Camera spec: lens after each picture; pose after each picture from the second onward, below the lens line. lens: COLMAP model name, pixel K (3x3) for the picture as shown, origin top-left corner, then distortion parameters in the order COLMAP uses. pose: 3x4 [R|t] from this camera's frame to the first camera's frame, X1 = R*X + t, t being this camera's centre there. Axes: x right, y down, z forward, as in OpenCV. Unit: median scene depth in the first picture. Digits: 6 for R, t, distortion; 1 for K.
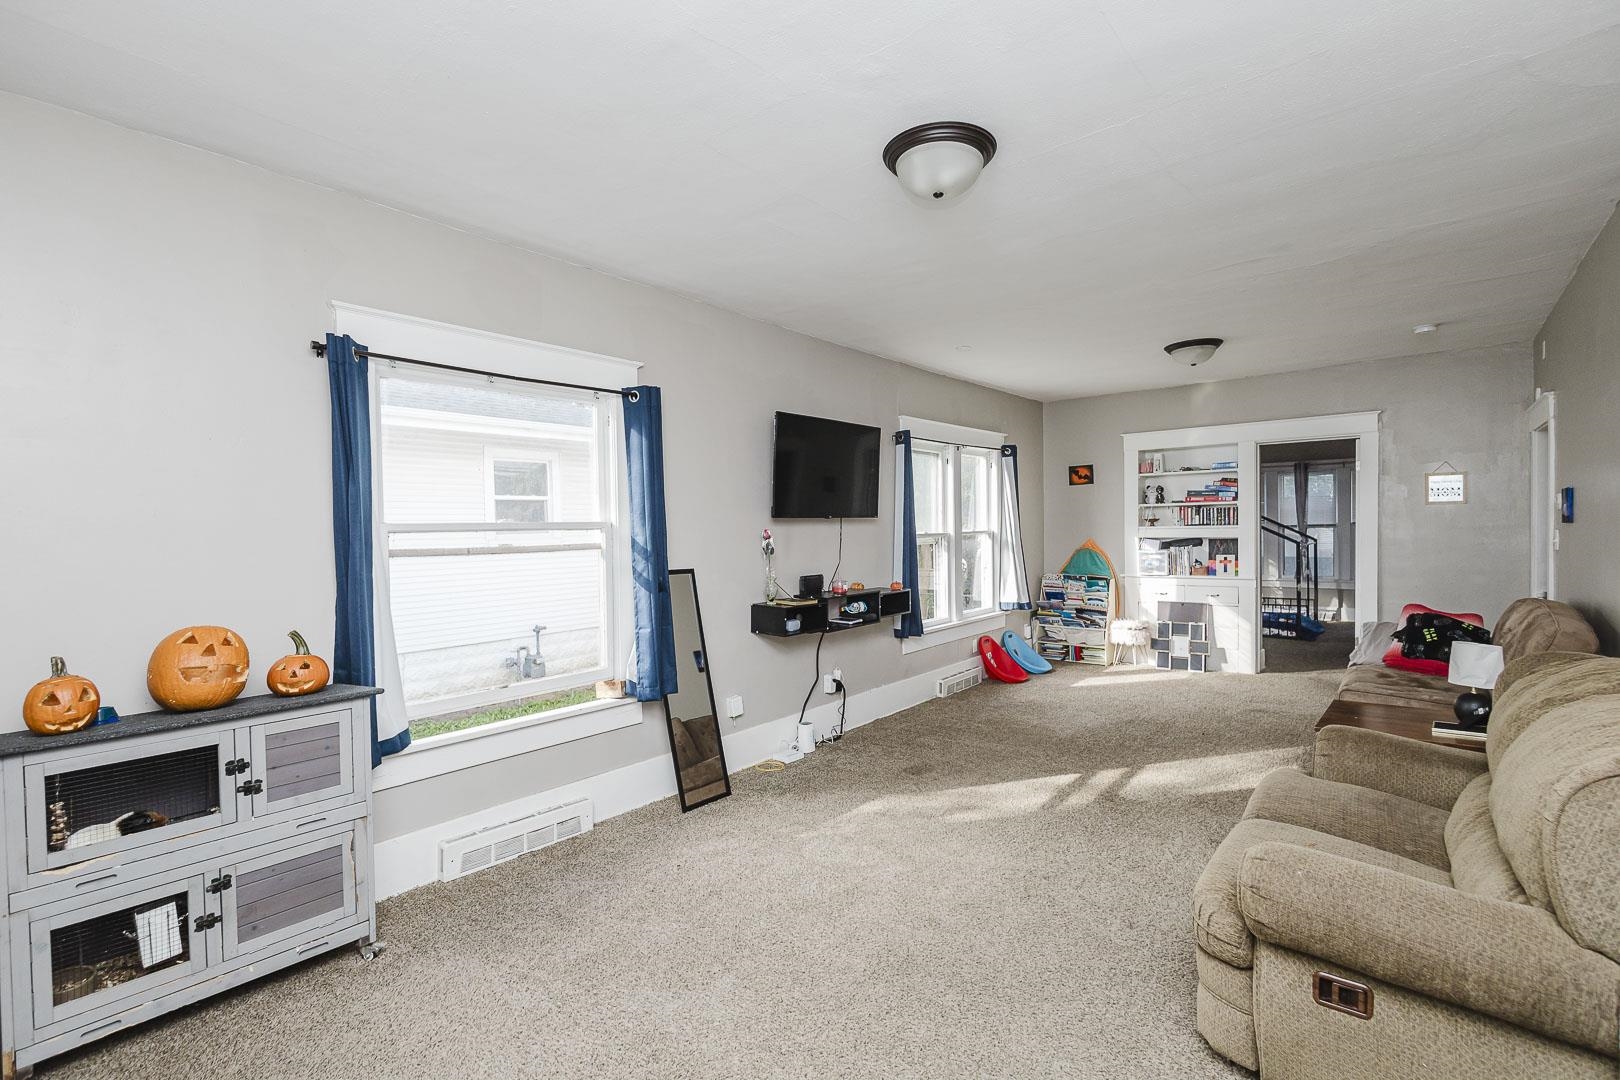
lens RADIAL K [[743.5, 0, 806.6], [0, 743.5, 542.6], [0, 0, 1]] dist [0.010614, -0.003066]
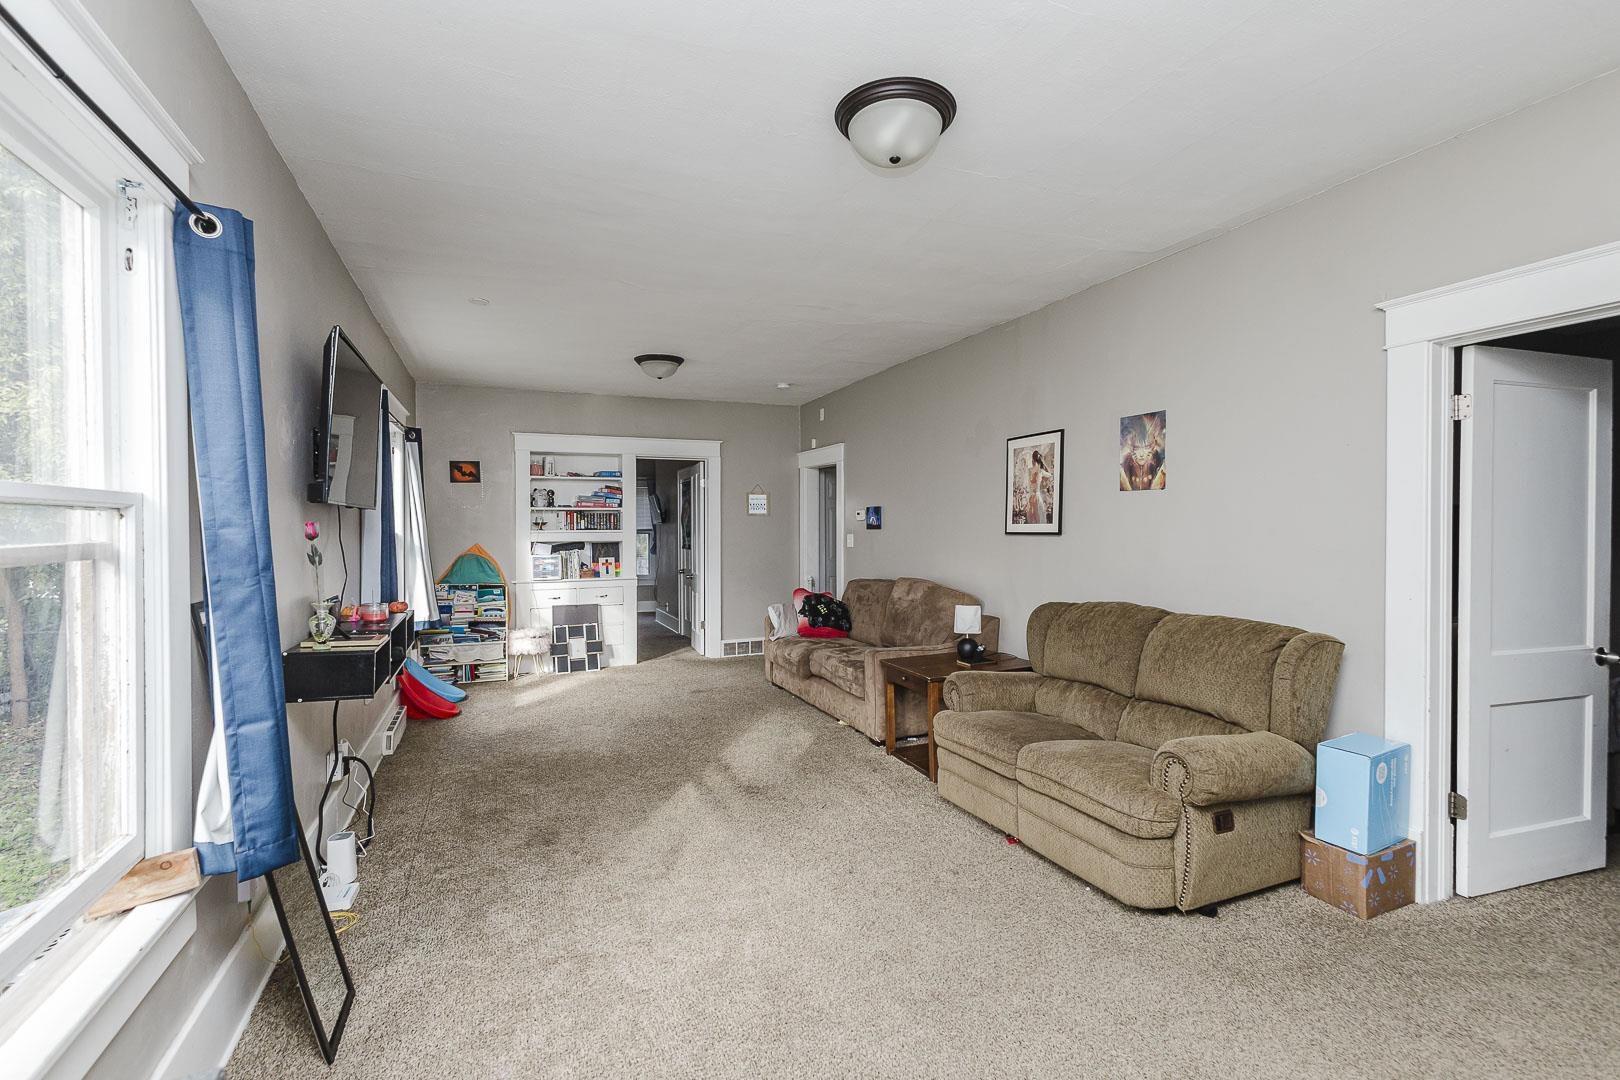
lens RADIAL K [[743.5, 0, 810.6], [0, 743.5, 538.9], [0, 0, 1]] dist [0.010614, -0.003066]
pose [[0.465965, 0.002196, 0.884801, -0.245913], [0.013729, 0.999859, -0.009711, 0.004104], [-0.884697, 0.016673, 0.465869, 0.238898]]
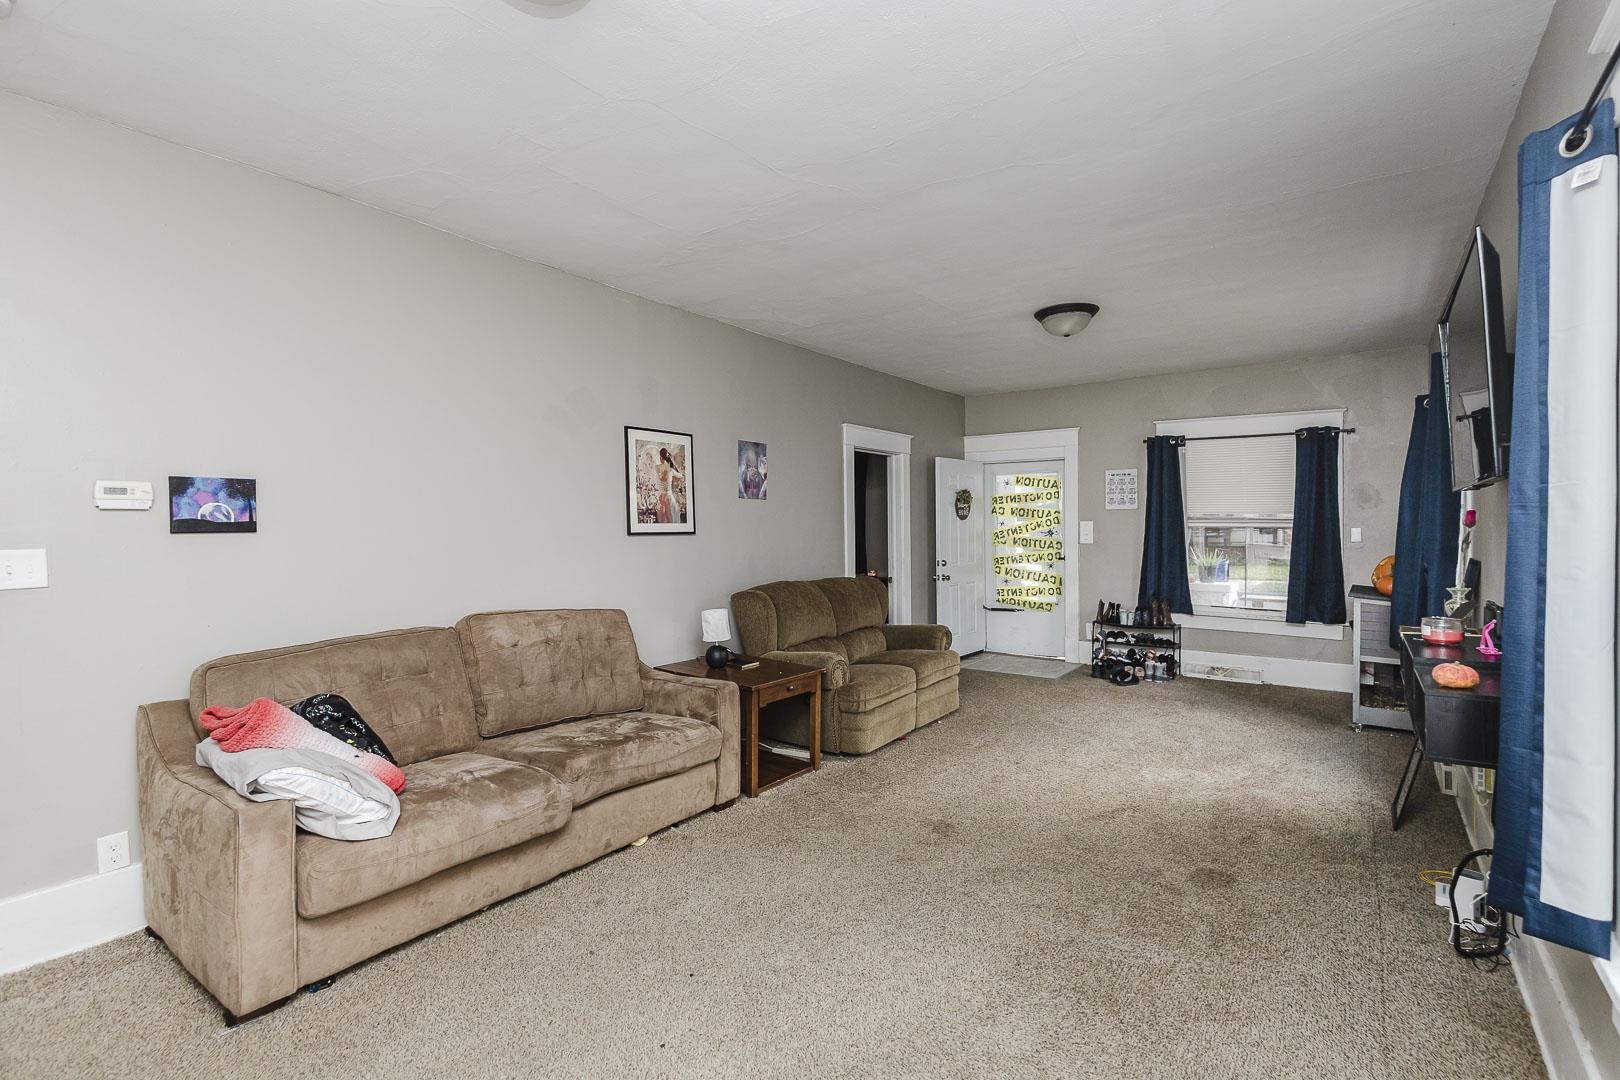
lens RADIAL K [[743.5, 0, 814.4], [0, 743.5, 544.1], [0, 0, 1]] dist [0.010614, -0.003066]
pose [[-0.998208, 0.026411, -0.053687, 0.324771], [0.024222, 0.998865, 0.041019, -0.017833], [0.054709, 0.039645, -0.997715, 1.001032]]
